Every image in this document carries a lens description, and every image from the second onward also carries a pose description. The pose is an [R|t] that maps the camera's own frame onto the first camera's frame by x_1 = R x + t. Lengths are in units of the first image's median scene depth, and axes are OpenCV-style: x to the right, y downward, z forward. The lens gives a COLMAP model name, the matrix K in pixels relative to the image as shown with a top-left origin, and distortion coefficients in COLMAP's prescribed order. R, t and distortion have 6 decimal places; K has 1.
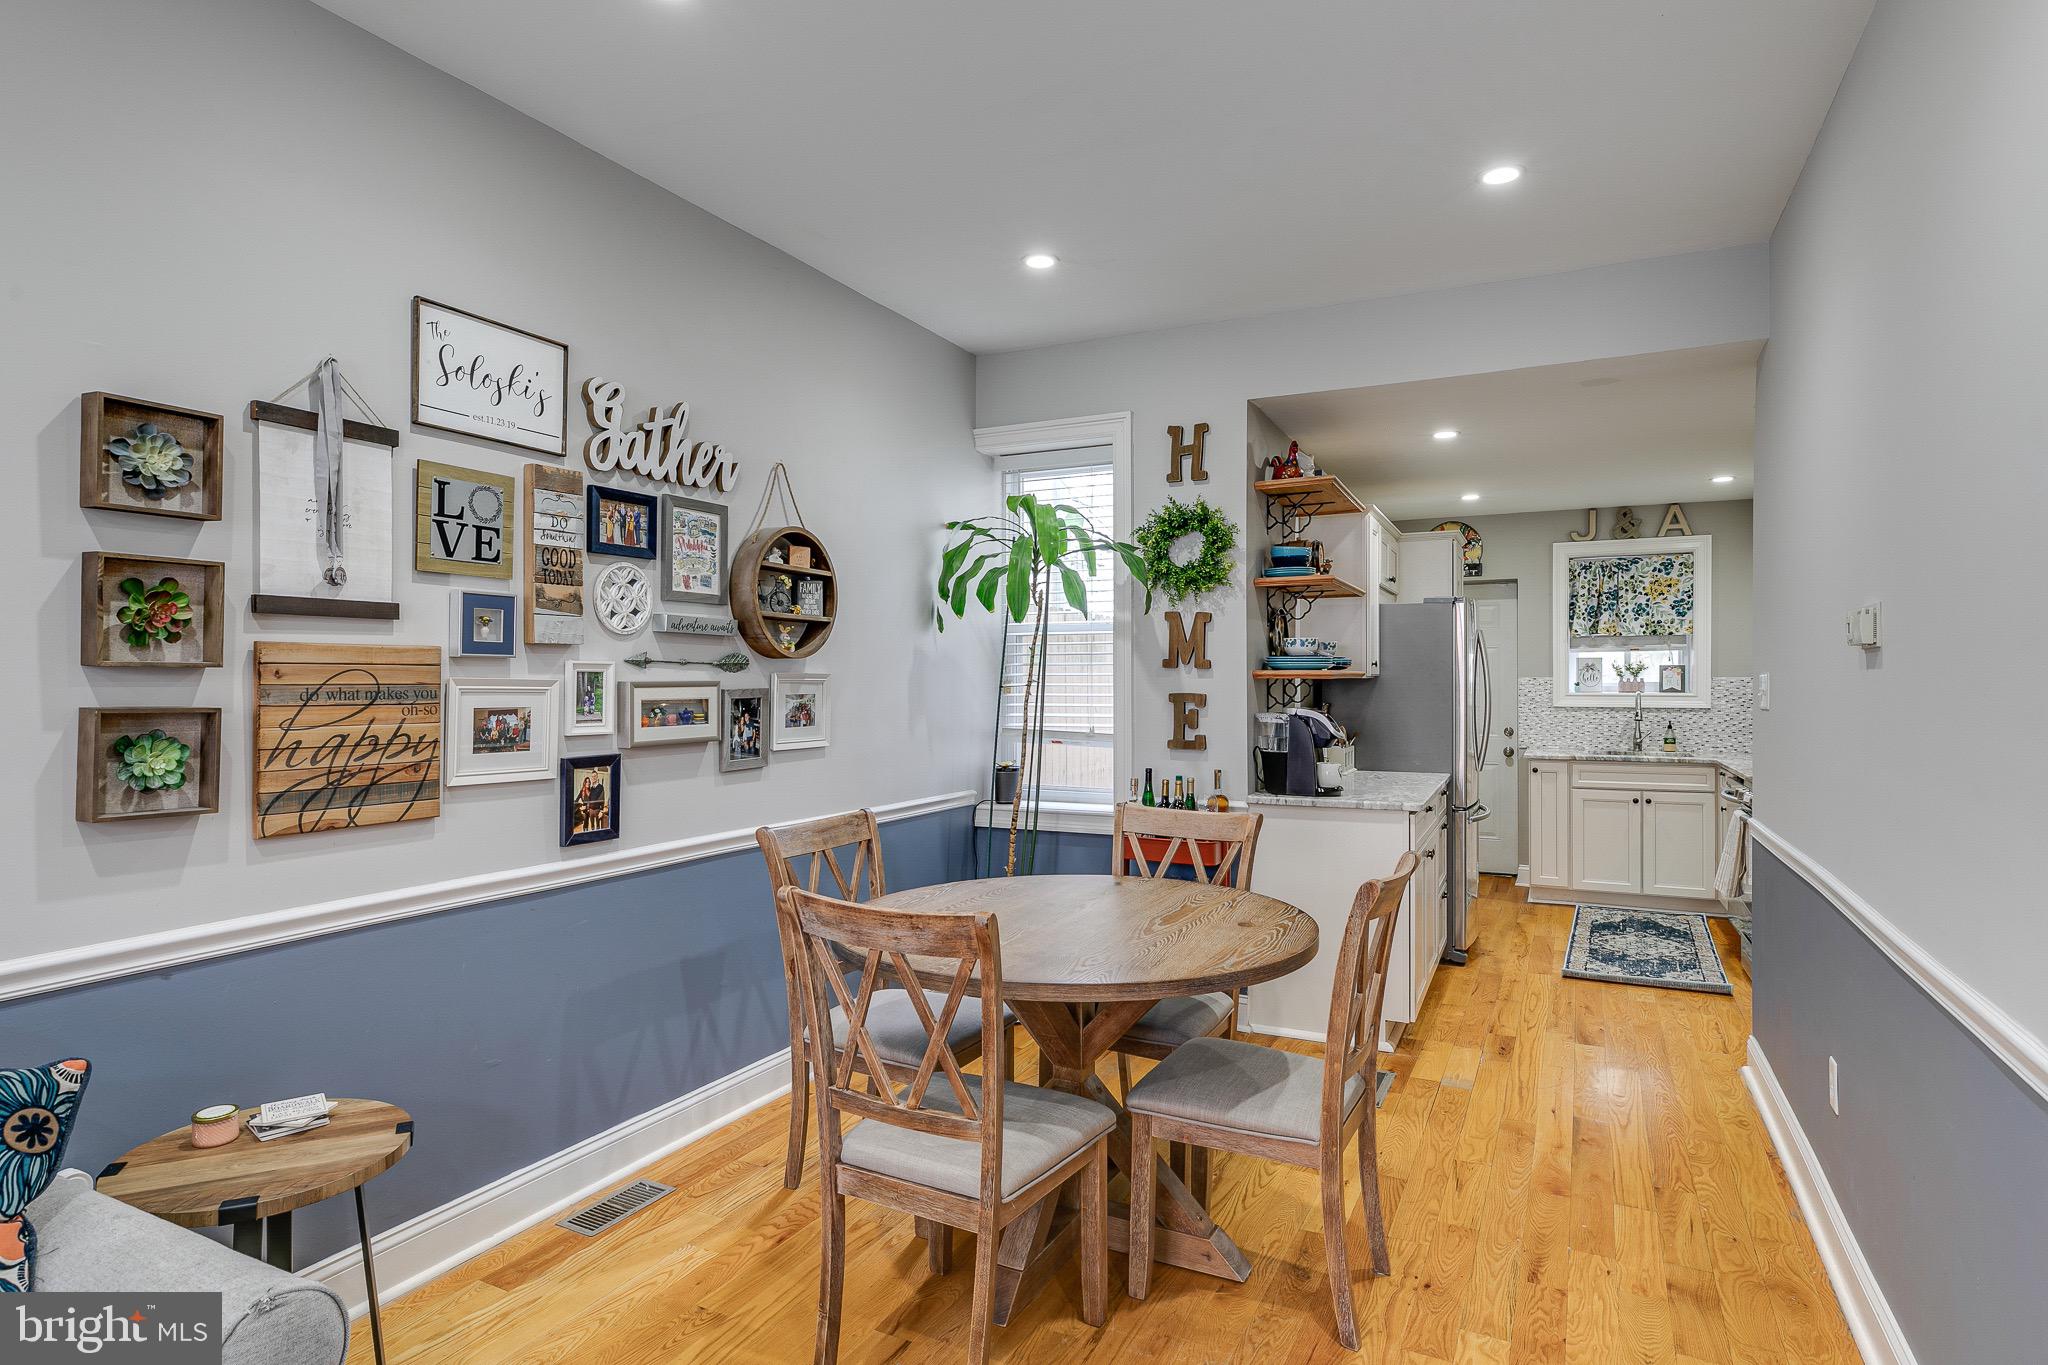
lens RADIAL K [[1105.1, 0, 1026.2], [0, 1105.1, 677.6], [0, 0, 1]] dist [0.001195, 0.004544]
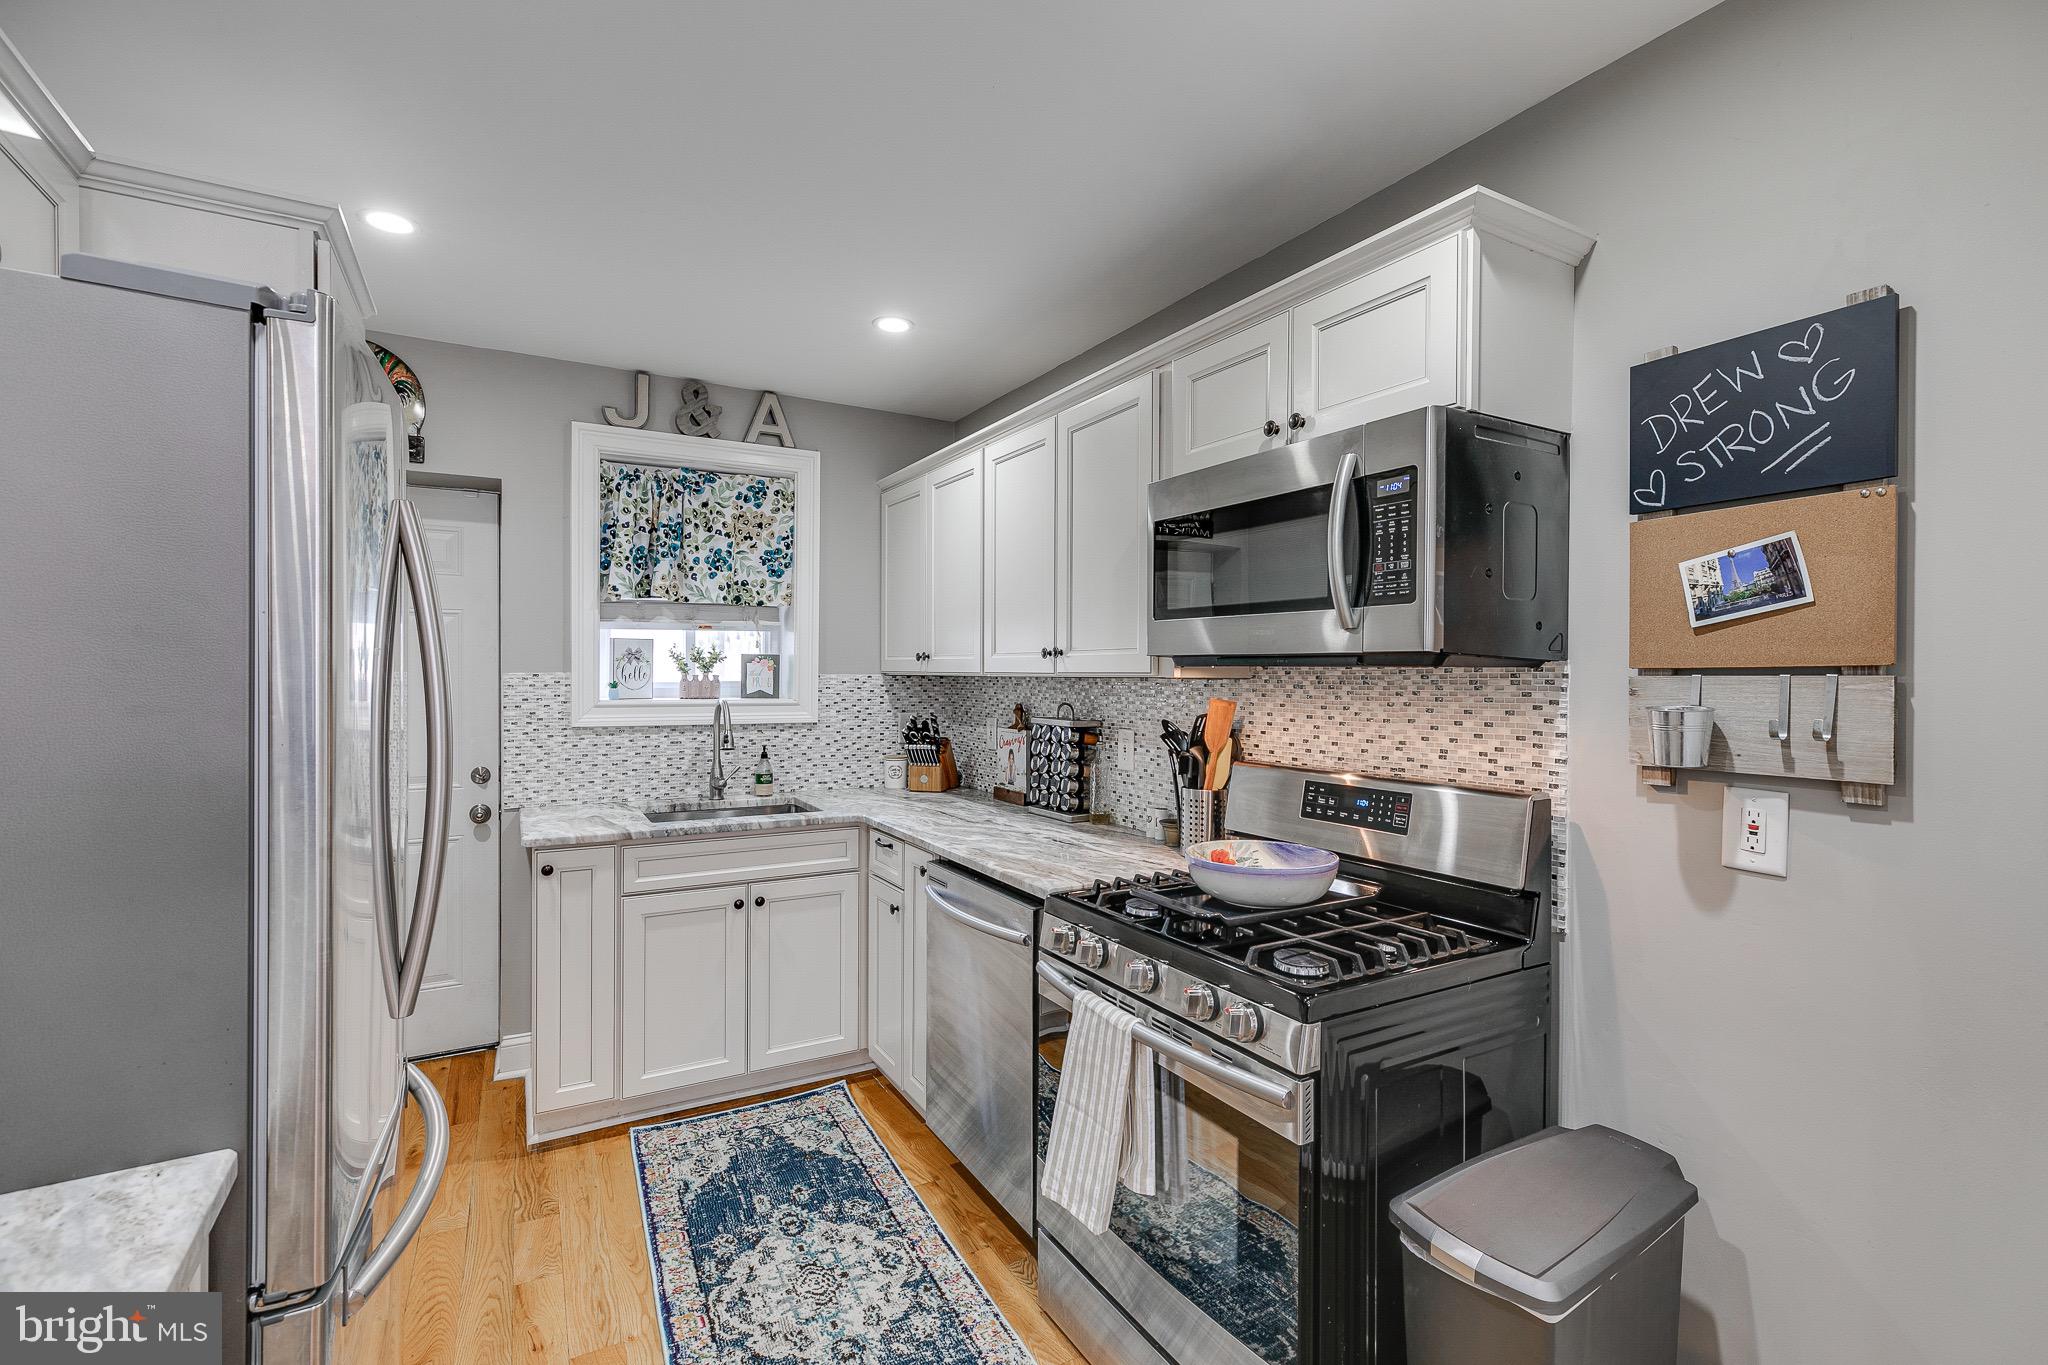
lens RADIAL K [[912.5, 0, 1008.5], [0, 912.5, 679.1], [0, 0, 1]] dist [0.004965, 0.001573]
pose [[0.580662, -0.000051, 0.814145, 0.386819], [-0.006332, 0.999969, 0.004578, -0.000804], [-0.814120, -0.007813, 0.580644, 0.923409]]
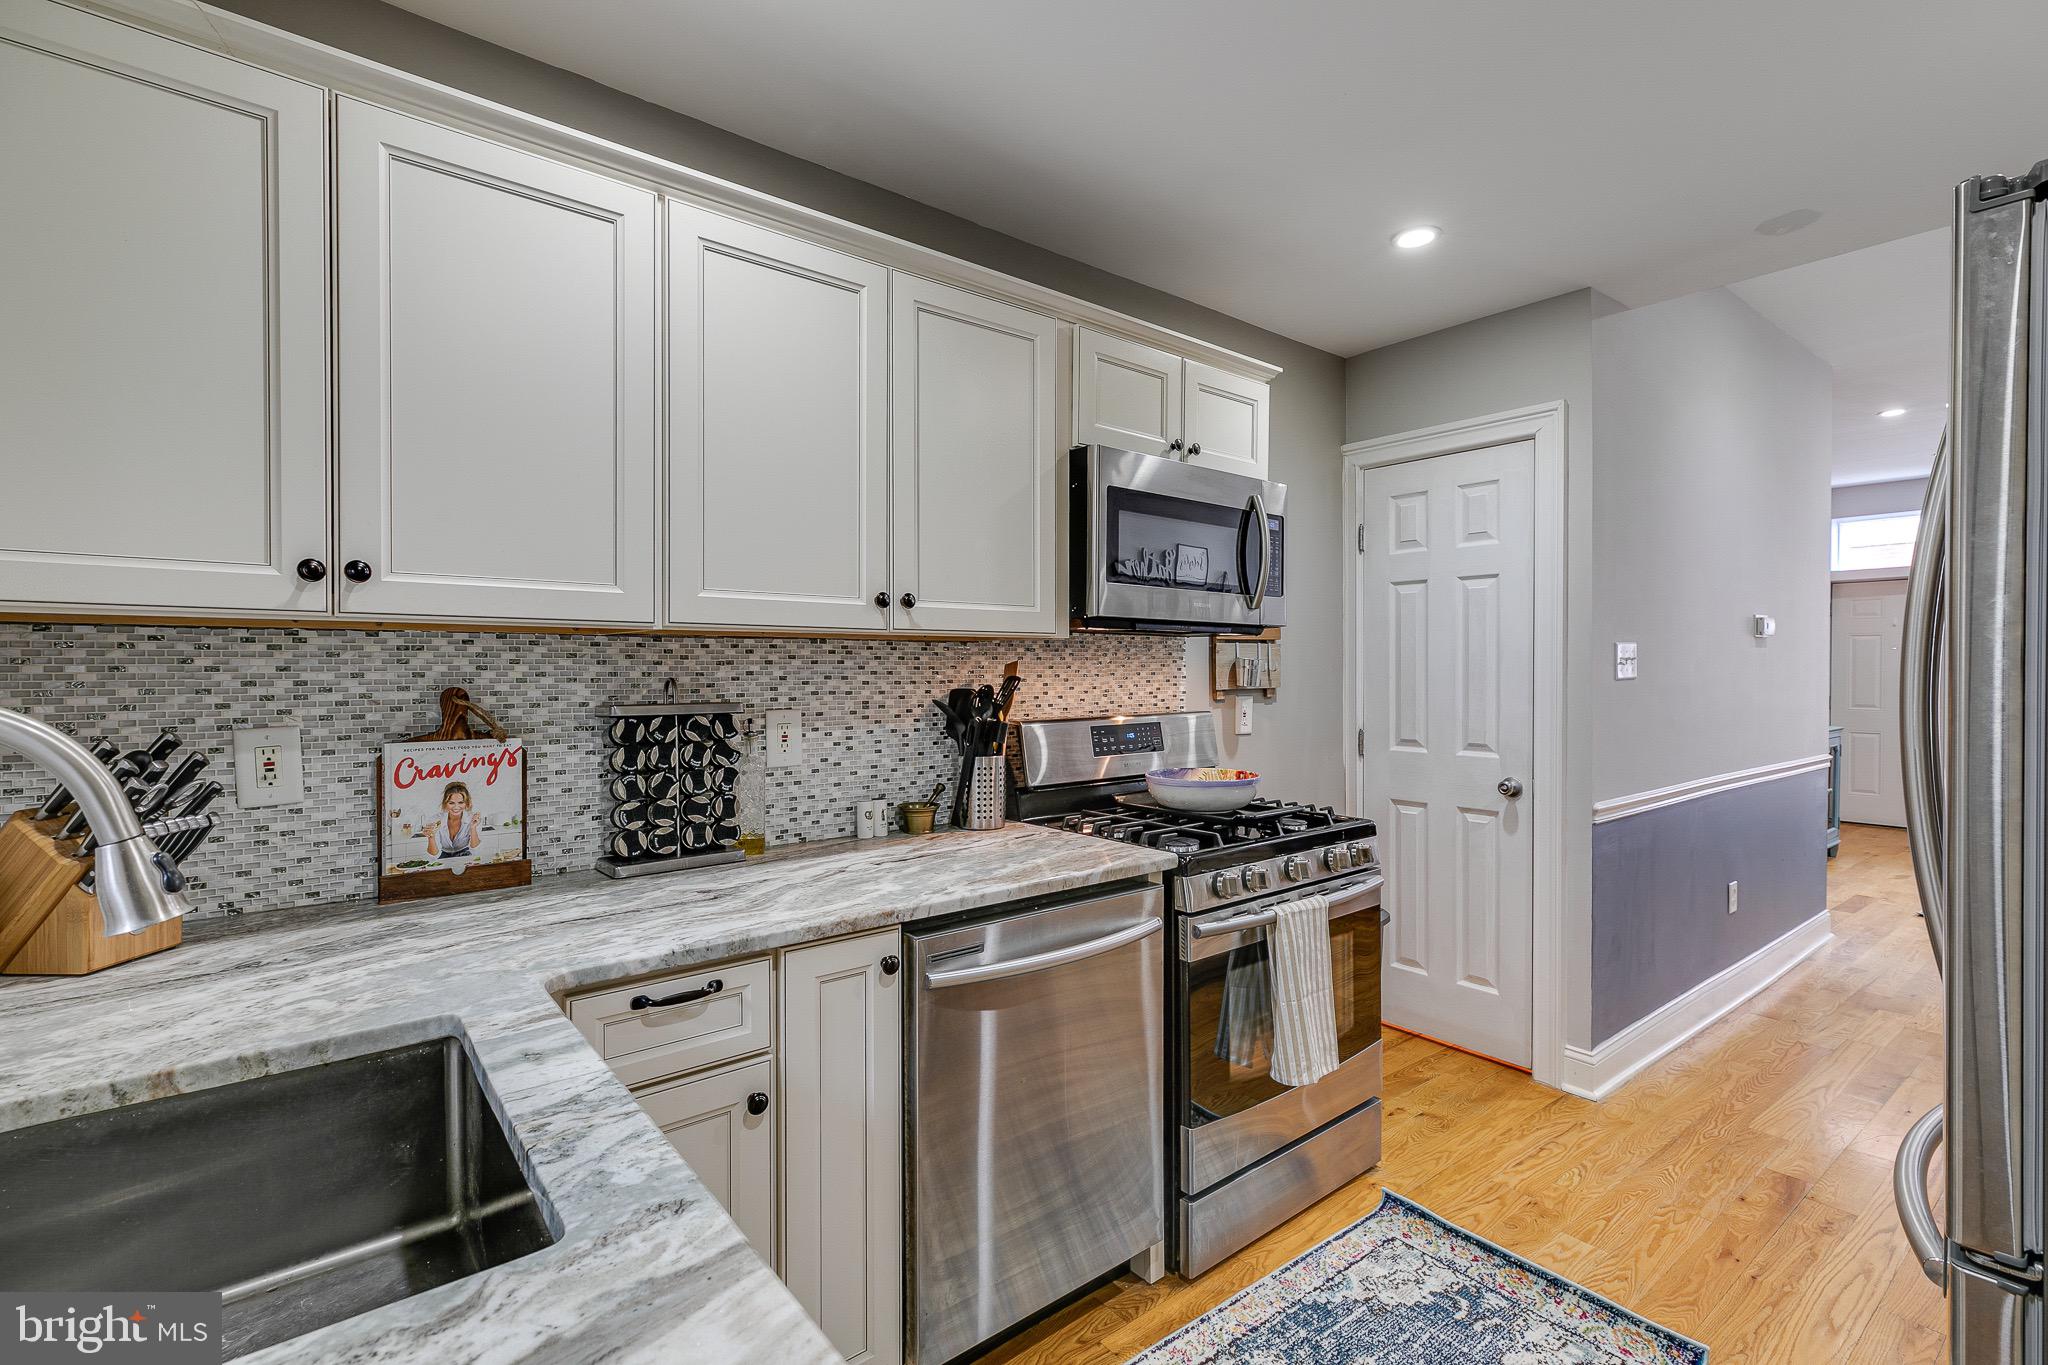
lens RADIAL K [[912.5, 0, 1067.3], [0, 912.5, 673.0], [0, 0, 1]] dist [0.004965, 0.001573]
pose [[-0.905739, -0.004124, 0.423815, 0.622879], [-0.000168, 0.999956, 0.009370, 0.013335], [-0.423835, 0.008416, -0.905700, 1.566465]]
